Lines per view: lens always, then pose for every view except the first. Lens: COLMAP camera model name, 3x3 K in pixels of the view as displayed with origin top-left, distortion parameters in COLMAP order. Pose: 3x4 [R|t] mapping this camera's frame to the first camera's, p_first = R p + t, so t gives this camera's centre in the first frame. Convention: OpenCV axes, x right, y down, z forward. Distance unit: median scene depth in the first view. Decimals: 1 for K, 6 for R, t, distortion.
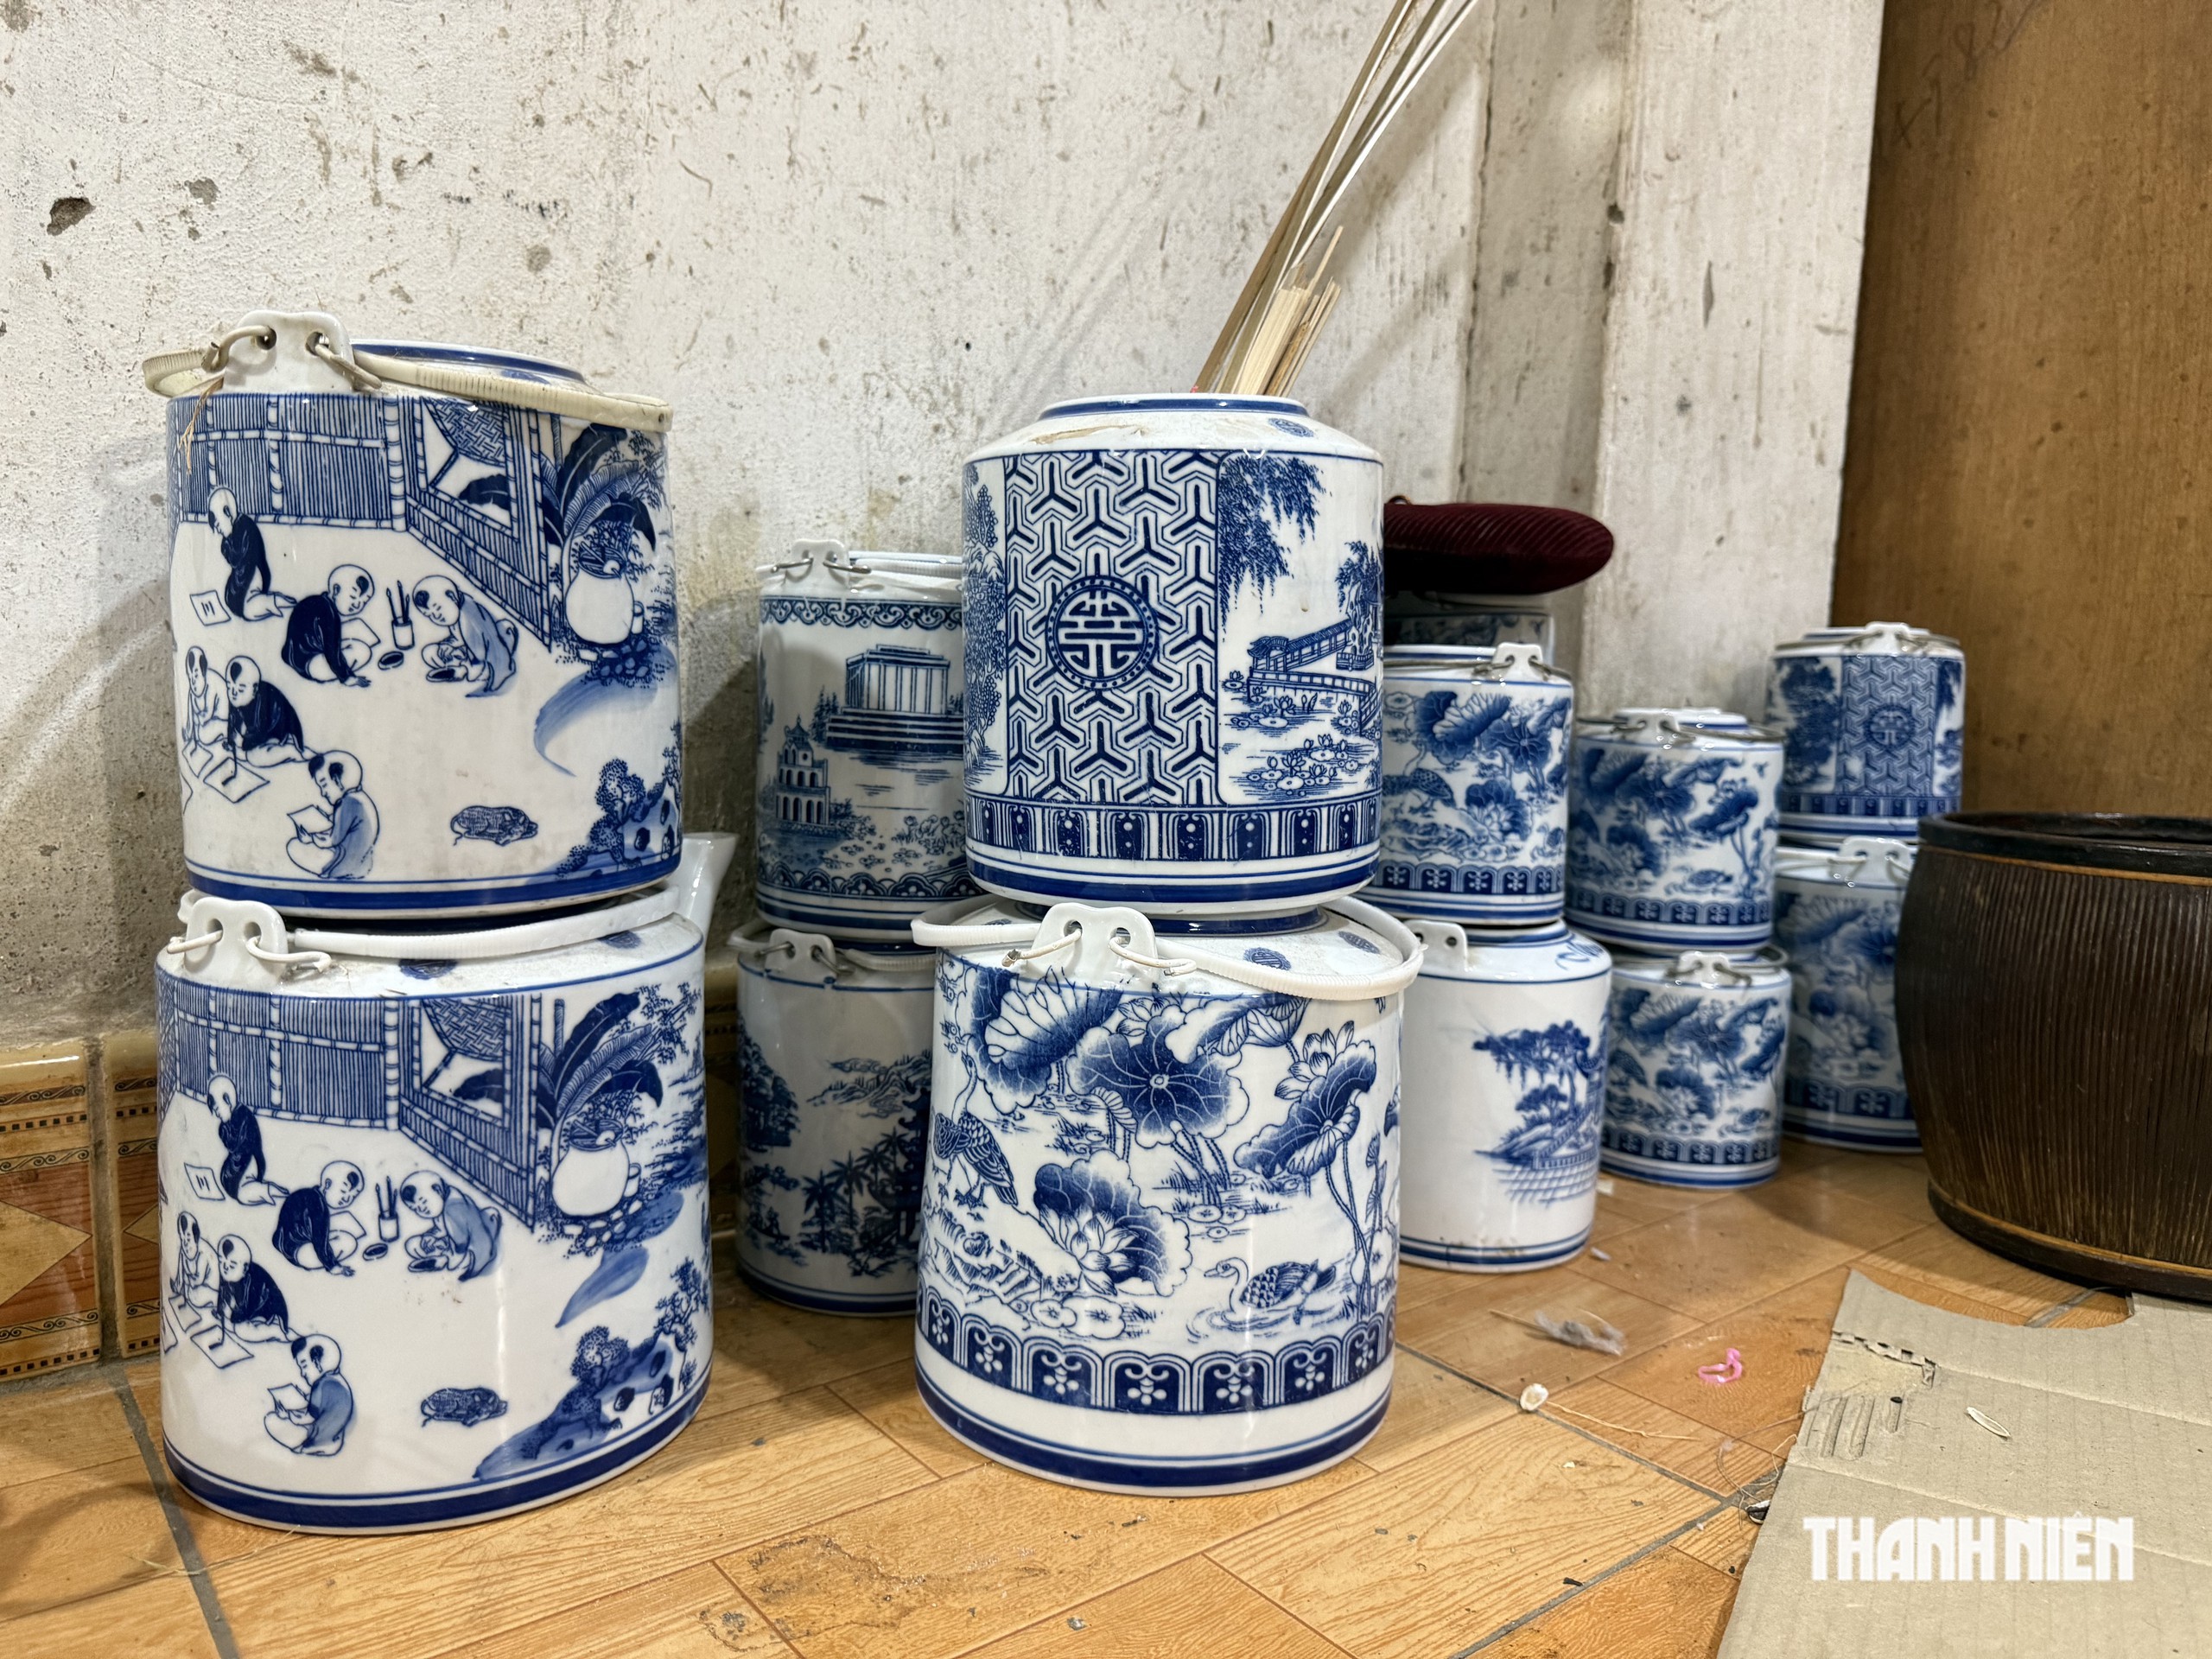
lens RADIAL K [[1610.3, 0, 1105.2], [0, 1610.3, 837.7], [0, 0, 1]] dist [-0.007532, -0.001482]
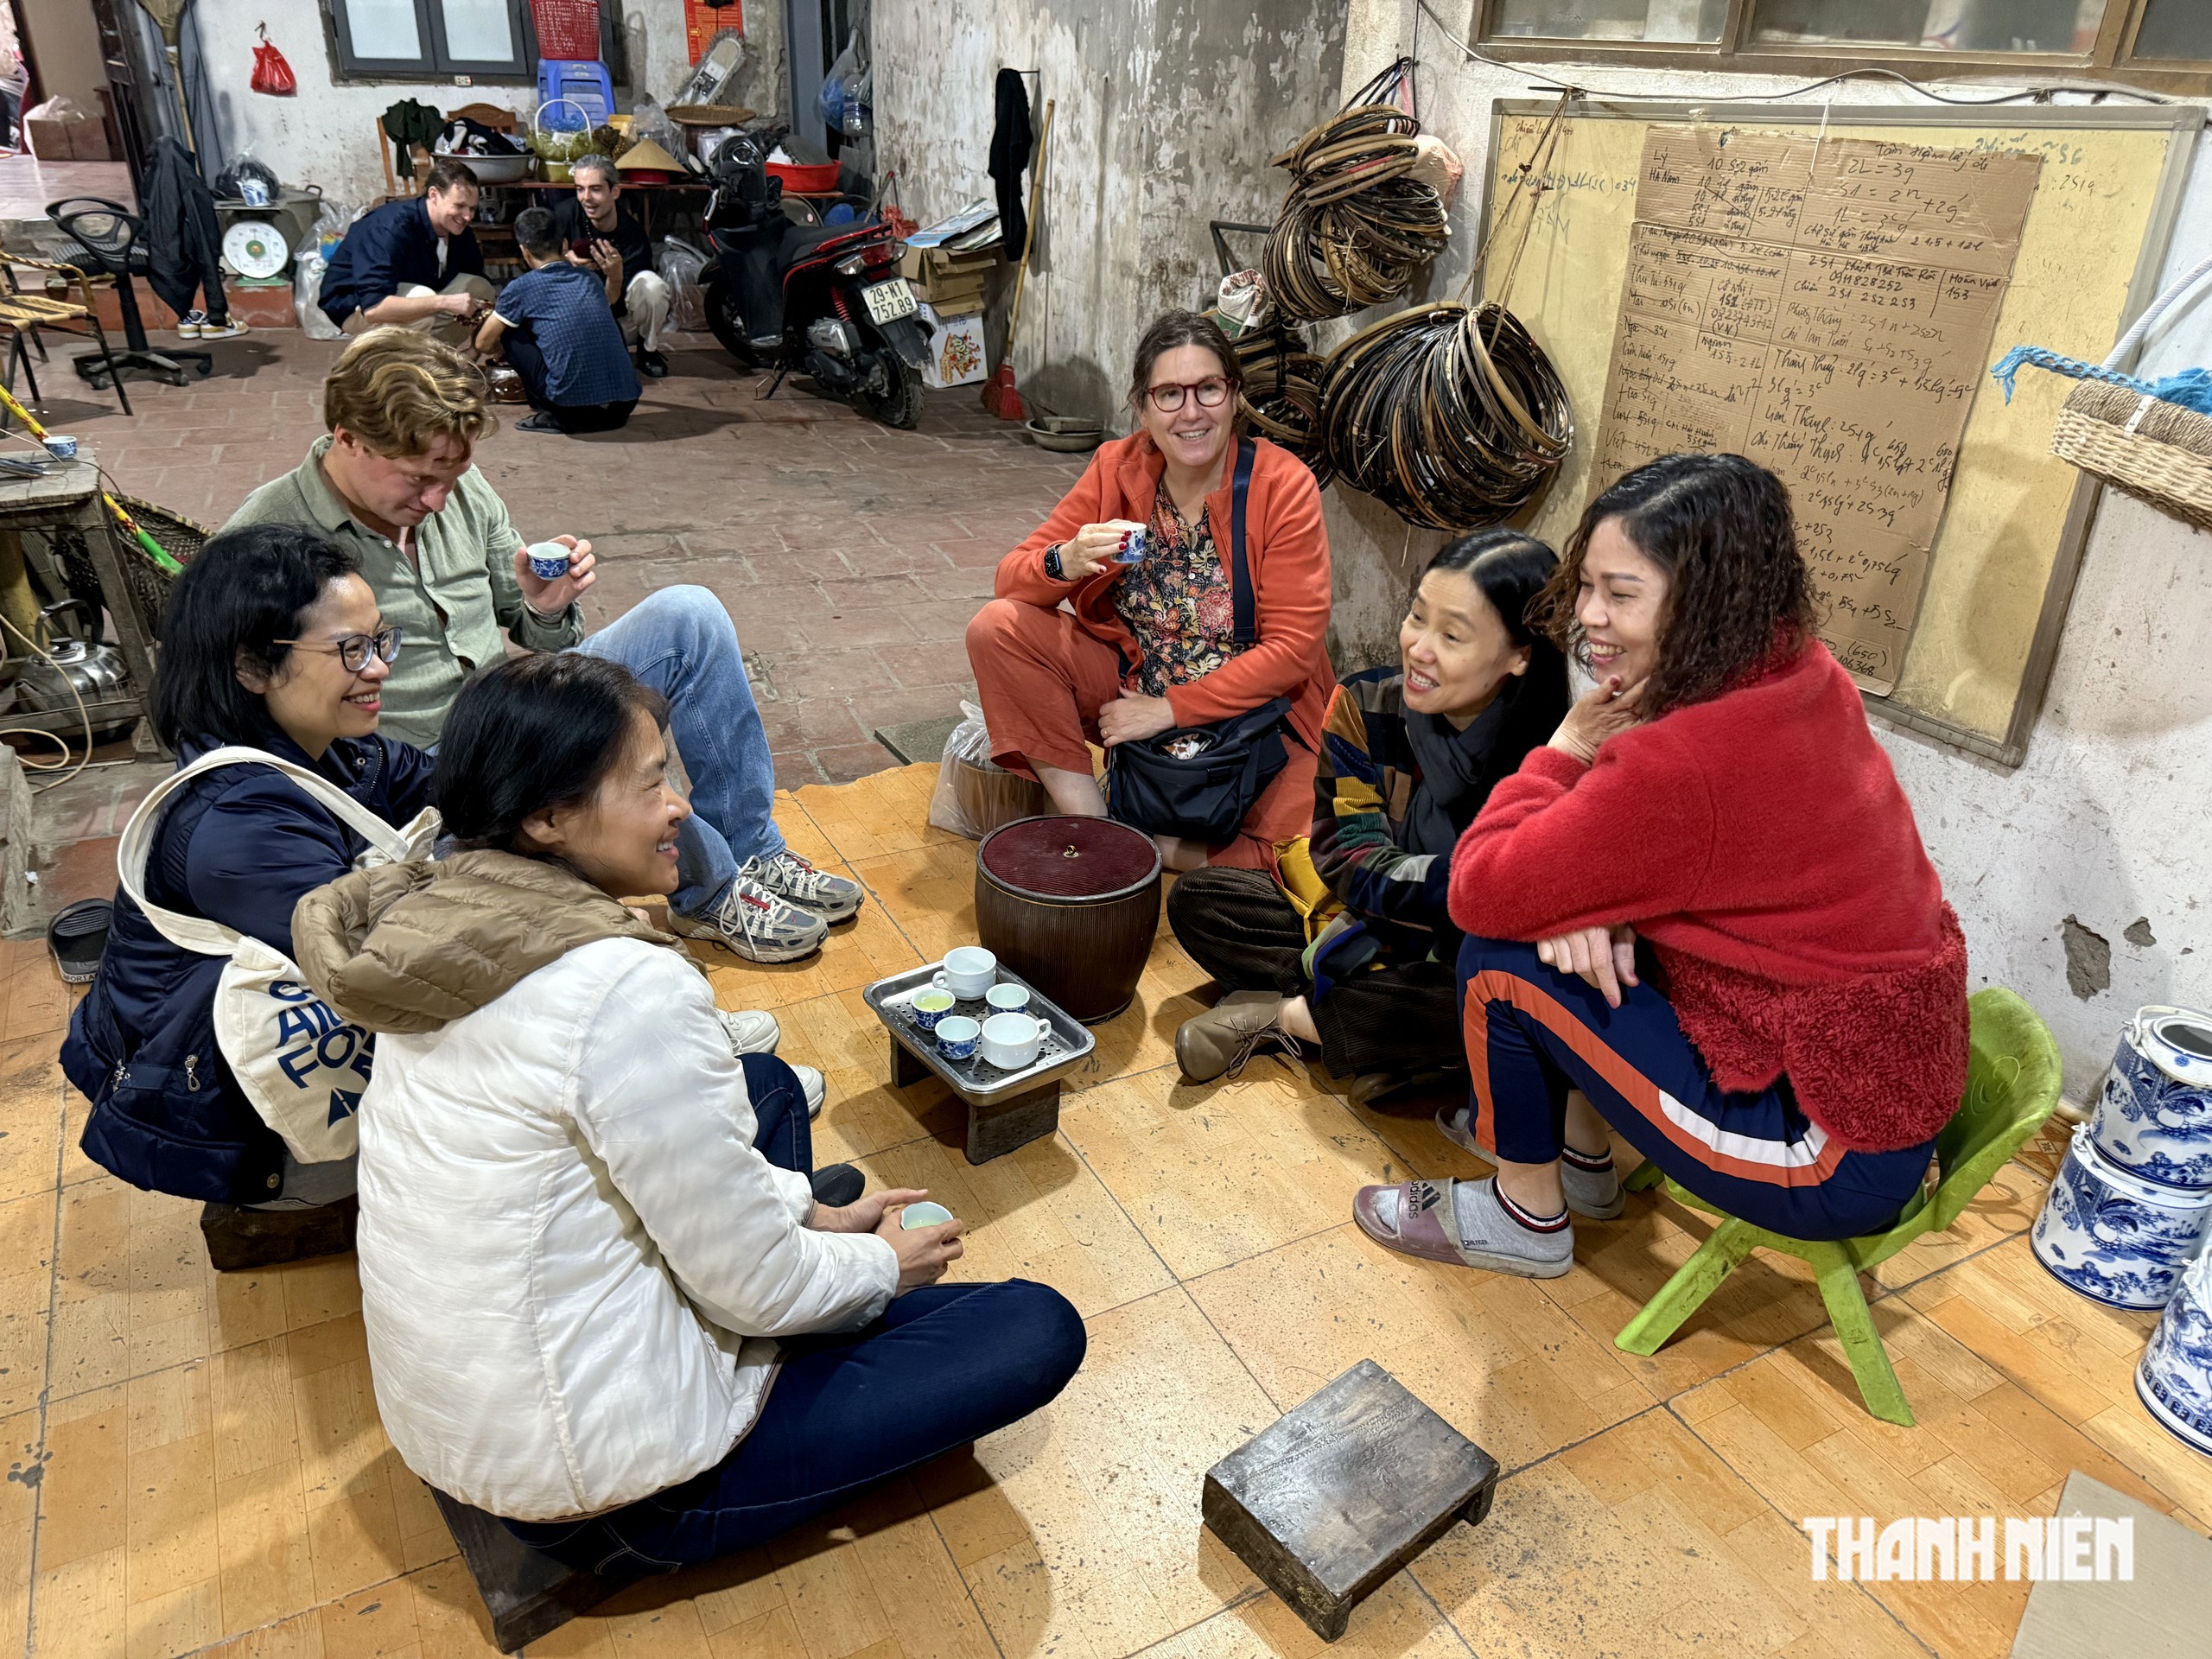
lens RADIAL K [[1610.3, 0, 1106.5], [0, 1610.3, 830.3], [0, 0, 1]] dist [-0.007532, -0.001482]
pose [[-0.174007, 0.406900, -0.896746, 3.370669], [-0.161592, 0.886496, 0.433605, -2.055998], [0.971396, 0.220357, -0.088504, -1.316555]]
